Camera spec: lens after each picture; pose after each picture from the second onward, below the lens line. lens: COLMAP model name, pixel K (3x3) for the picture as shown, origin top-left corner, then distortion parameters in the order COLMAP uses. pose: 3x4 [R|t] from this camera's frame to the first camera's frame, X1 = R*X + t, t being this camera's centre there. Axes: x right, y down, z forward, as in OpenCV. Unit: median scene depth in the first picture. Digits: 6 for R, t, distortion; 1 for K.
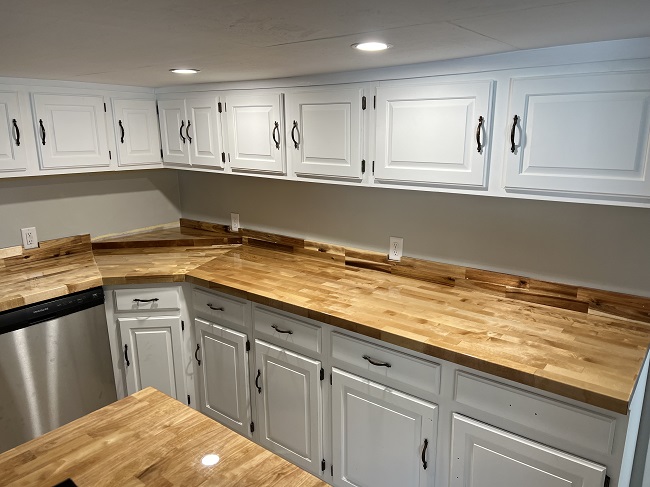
lens RADIAL K [[487.5, 0, 327.5], [0, 487.5, 249.4], [0, 0, 1]] dist [0.049443, -0.052887]
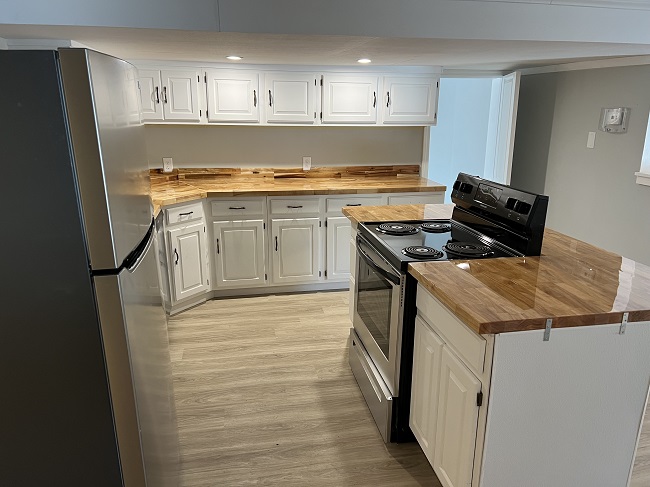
lens RADIAL K [[487.5, 0, 333.8], [0, 487.5, 246.1], [0, 0, 1]] dist [0.049443, -0.052887]
pose [[0.641812, -0.199061, 0.740576, -1.169806], [0.170228, 0.978610, 0.115516, 0.104099], [-0.747730, 0.051927, 0.661970, -0.262320]]
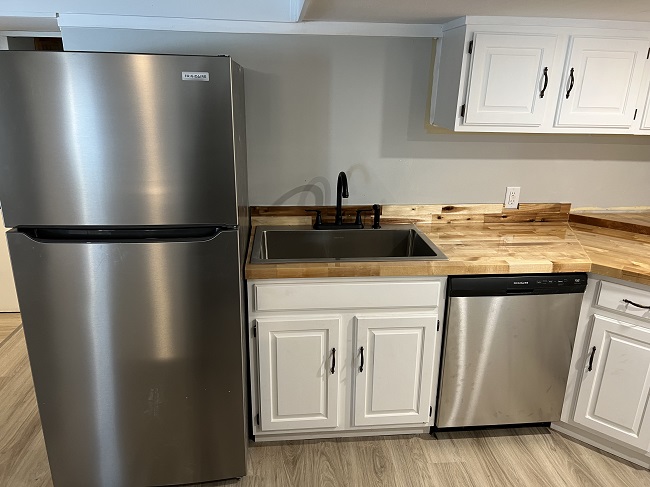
lens RADIAL K [[487.5, 0, 328.8], [0, 487.5, 247.1], [0, 0, 1]] dist [0.049443, -0.052887]
pose [[0.697250, 0.254541, -0.670112, -0.211824], [-0.197207, 0.966872, 0.162071, -0.015727], [0.689167, 0.019147, 0.724350, 0.084456]]
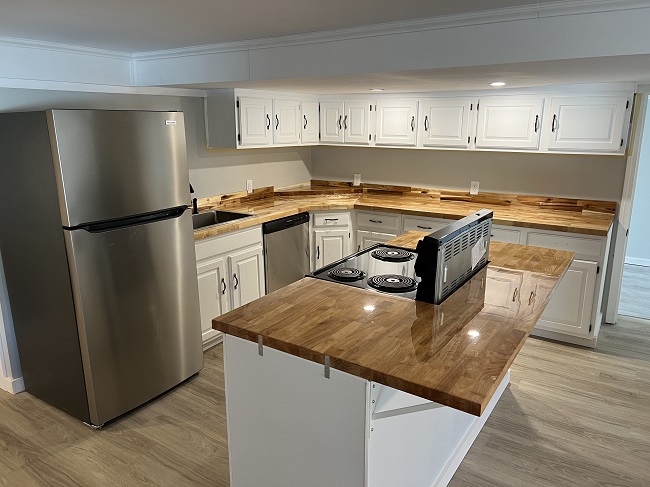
lens RADIAL K [[487.5, 0, 326.3], [0, 487.5, 246.2], [0, 0, 1]] dist [0.049443, -0.052887]
pose [[0.996038, -0.015437, 0.087583, -0.540232], [0.014728, 0.999853, 0.008740, 0.182049], [-0.087705, -0.007415, 0.996119, -0.715448]]
